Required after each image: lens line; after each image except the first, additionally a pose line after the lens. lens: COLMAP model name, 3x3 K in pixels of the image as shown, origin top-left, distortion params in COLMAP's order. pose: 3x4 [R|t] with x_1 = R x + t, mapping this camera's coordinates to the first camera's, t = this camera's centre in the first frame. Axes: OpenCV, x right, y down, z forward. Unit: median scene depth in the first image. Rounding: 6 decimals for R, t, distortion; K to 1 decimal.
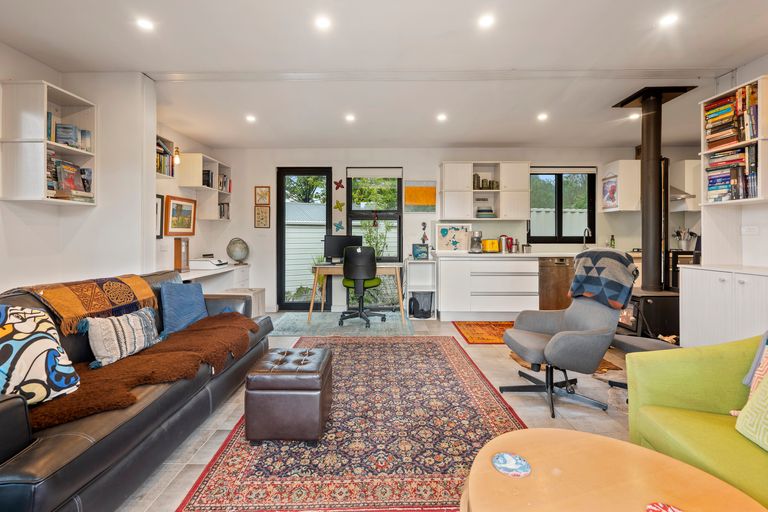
lens RADIAL K [[328.6, 0, 381.8], [0, 328.6, 237.4], [0, 0, 1]] dist [0.001001, 0.000137]
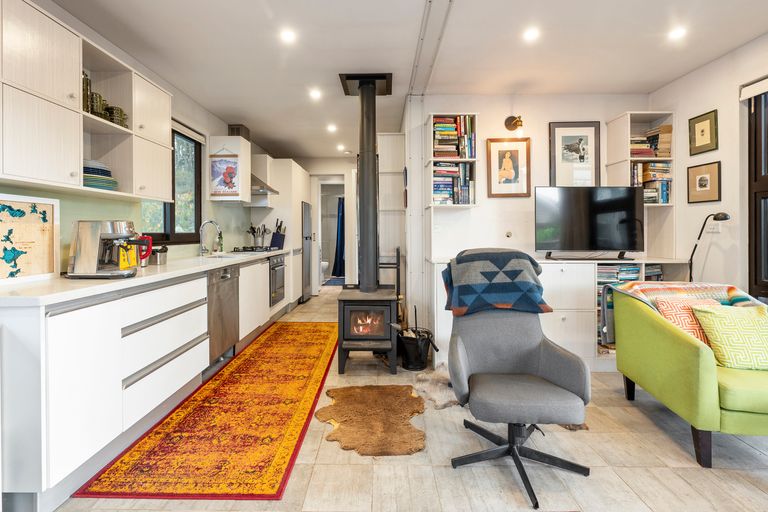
lens RADIAL K [[360.4, 0, 379.0], [0, 360.4, 231.2], [0, 0, 1]] dist [-0.001590, 0.000016]
pose [[-0.002182, 0.003595, 0.999991, -0.248466], [0.001105, 0.999993, -0.003592, -0.008344], [-0.999997, 0.001097, -0.002186, 1.200663]]
